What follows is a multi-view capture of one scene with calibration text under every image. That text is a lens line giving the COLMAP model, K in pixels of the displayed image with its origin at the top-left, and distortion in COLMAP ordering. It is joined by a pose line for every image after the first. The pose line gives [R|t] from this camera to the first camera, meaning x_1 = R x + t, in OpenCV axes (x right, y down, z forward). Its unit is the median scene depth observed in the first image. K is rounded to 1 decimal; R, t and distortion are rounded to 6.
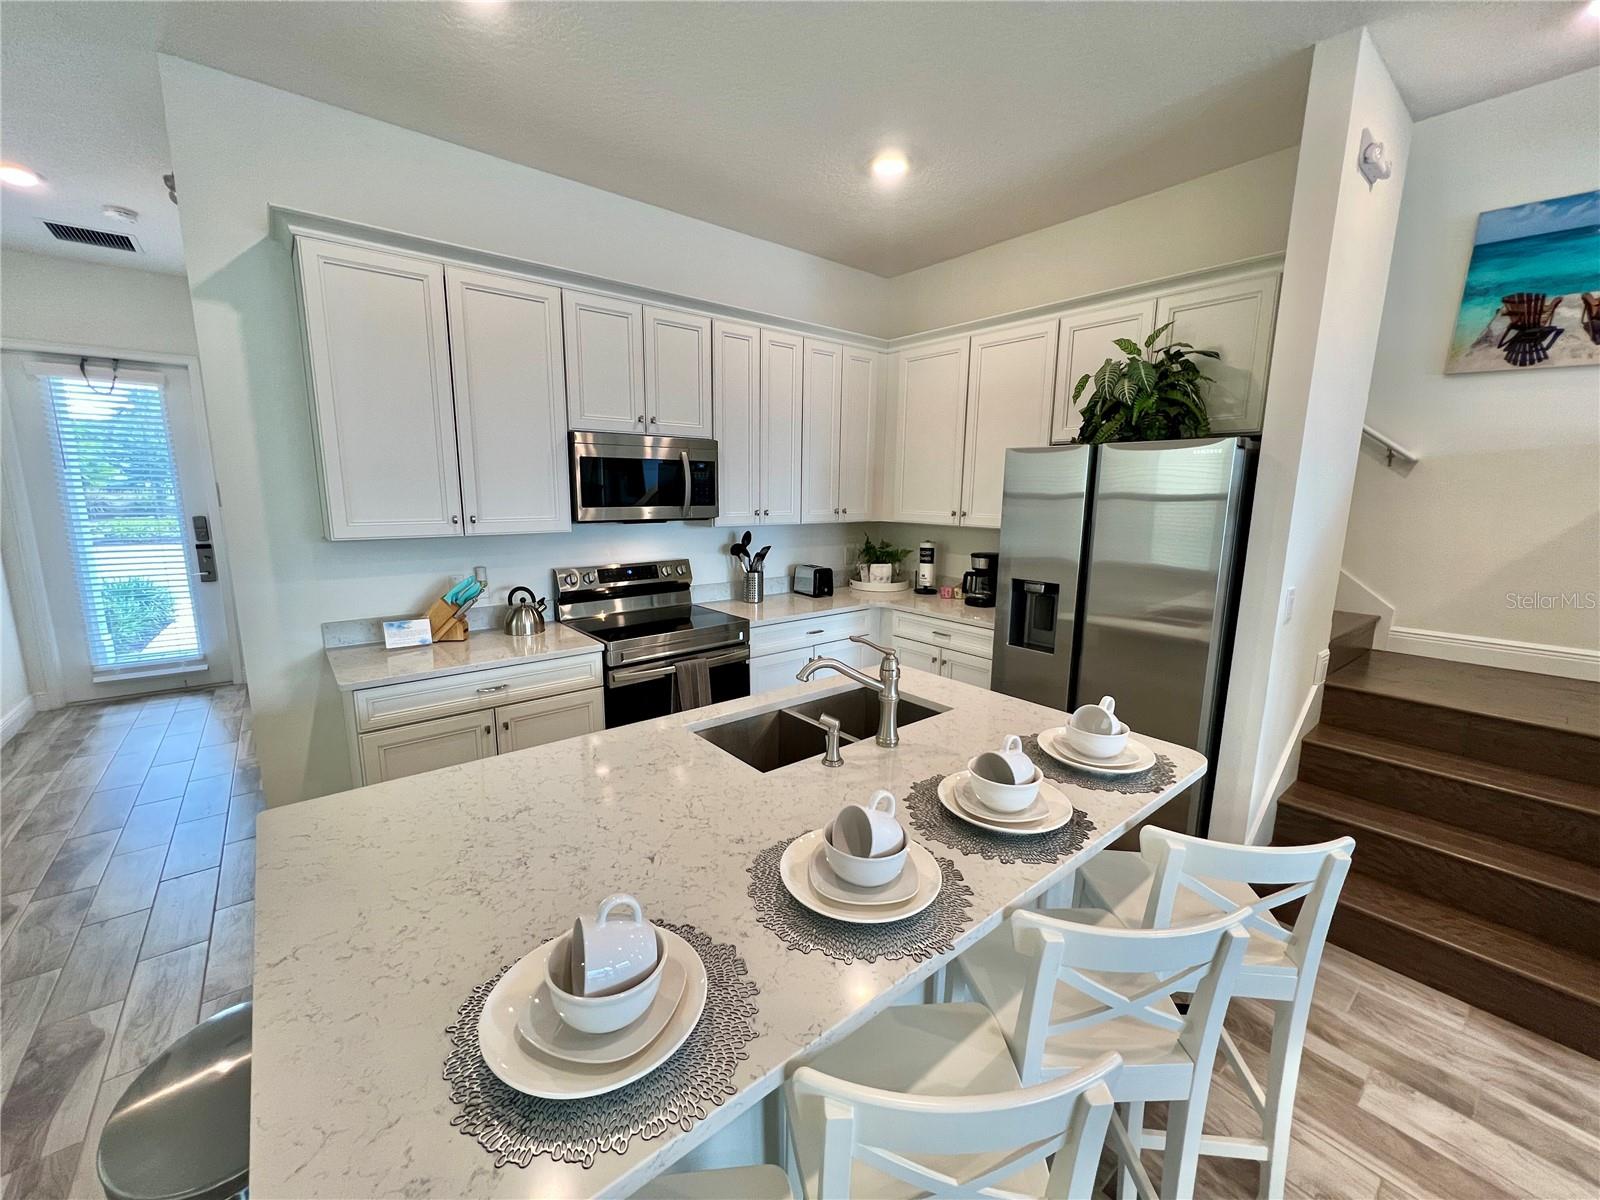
lens RADIAL K [[637.8, 0, 798.2], [0, 637.8, 601.2], [0, 0, 1]] dist [-0.003541, 0.001482]
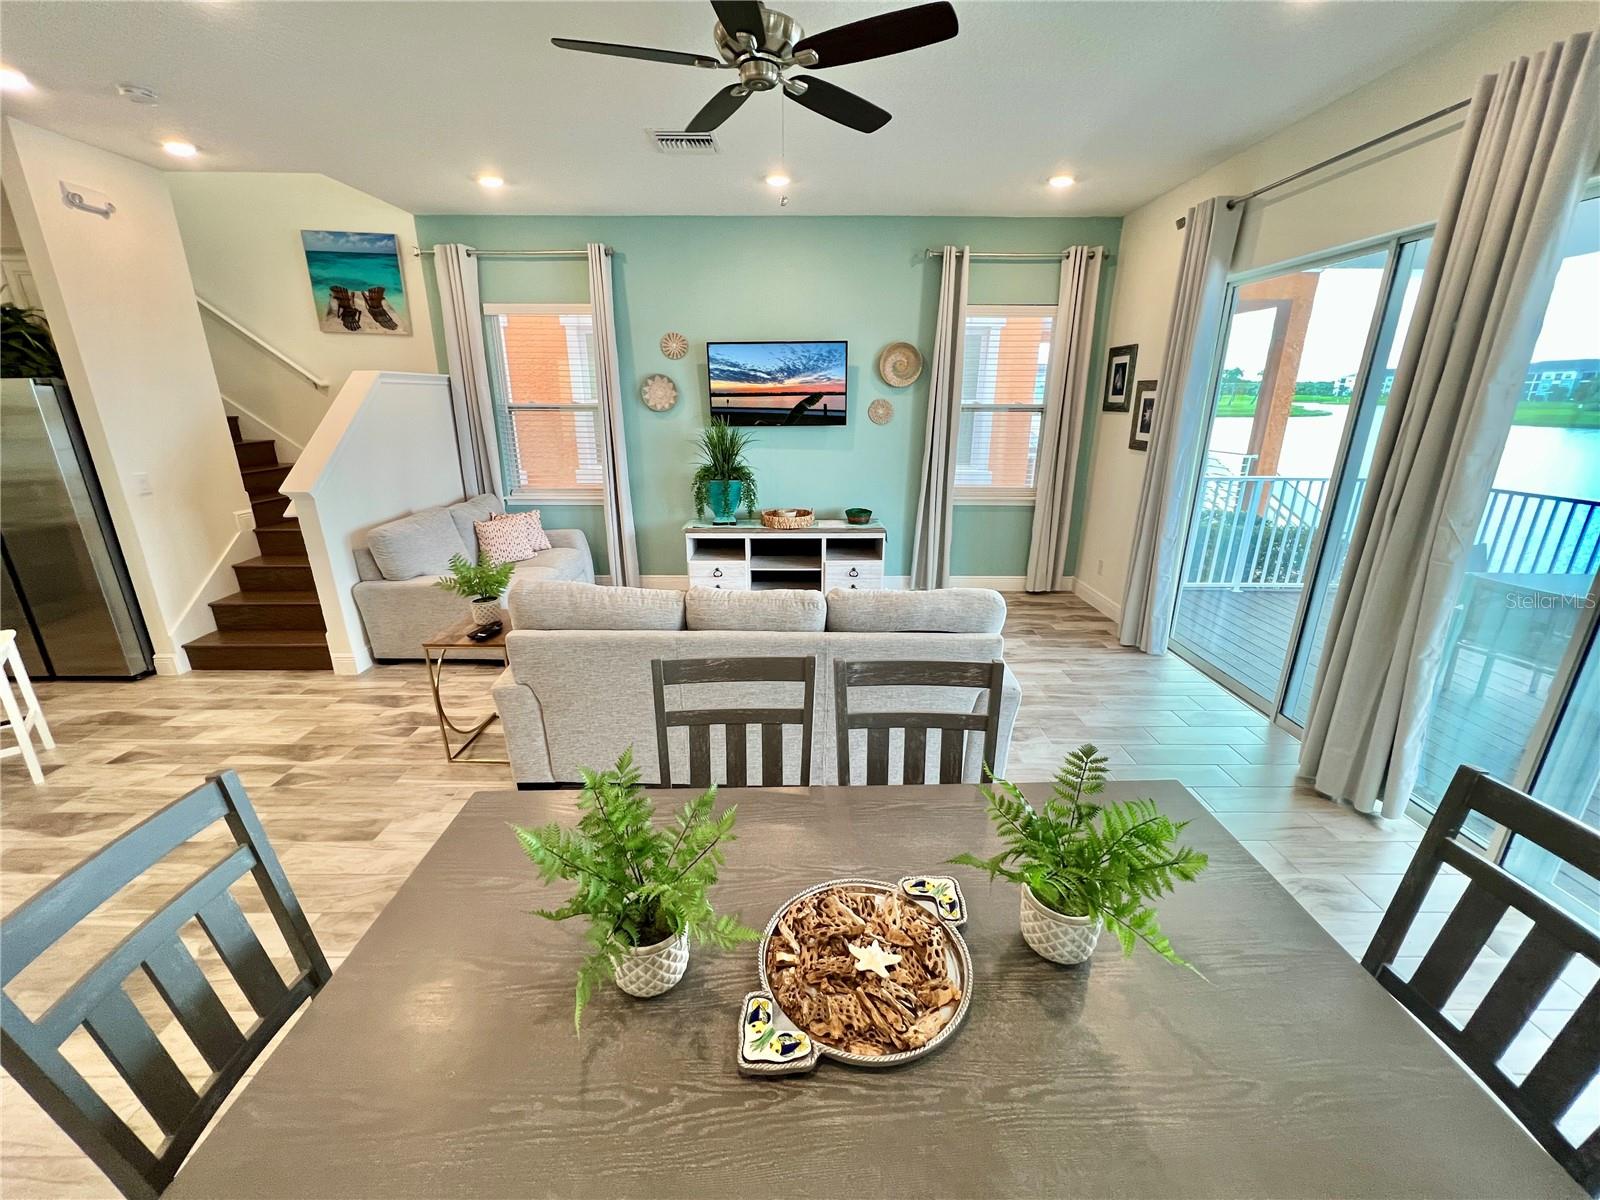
lens RADIAL K [[637.8, 0, 798.2], [0, 637.8, 596.5], [0, 0, 1]] dist [-0.003541, 0.001482]
pose [[0.633004, -0.249063, 0.732990, 0.442625], [0.156256, 0.968451, 0.194130, 0.181065], [-0.758215, -0.008351, 0.651951, -1.032733]]
